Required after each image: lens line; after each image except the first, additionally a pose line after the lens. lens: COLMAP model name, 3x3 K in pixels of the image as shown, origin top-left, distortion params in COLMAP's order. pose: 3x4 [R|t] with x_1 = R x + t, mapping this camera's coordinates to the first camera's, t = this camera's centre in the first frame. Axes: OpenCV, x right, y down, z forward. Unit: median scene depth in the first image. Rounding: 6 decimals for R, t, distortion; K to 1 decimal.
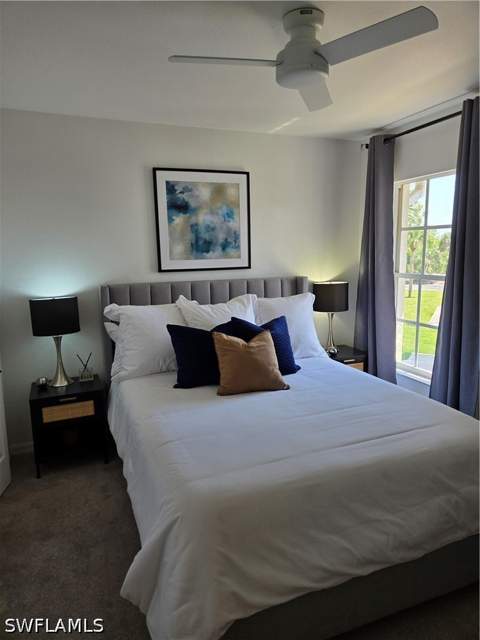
lens RADIAL K [[430.3, 0, 240.0], [0, 430.3, 320.0], [0, 0, 1]] dist [0.027425, -0.001757]
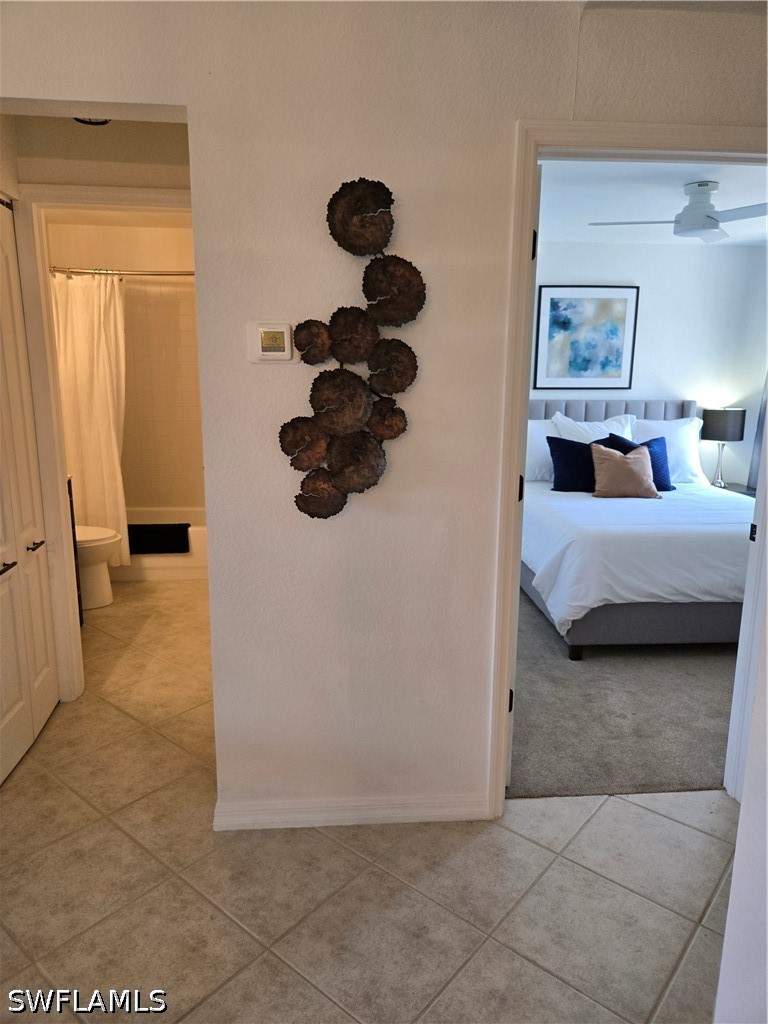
lens RADIAL K [[688.5, 0, 384.0], [0, 688.5, 512.0], [0, 0, 1]] dist [0.027425, -0.001757]
pose [[0.954861, 0.086364, -0.284220, -0.040995], [-0.073741, 0.995769, 0.054838, 0.111500], [0.287753, -0.031404, 0.957190, -0.650729]]
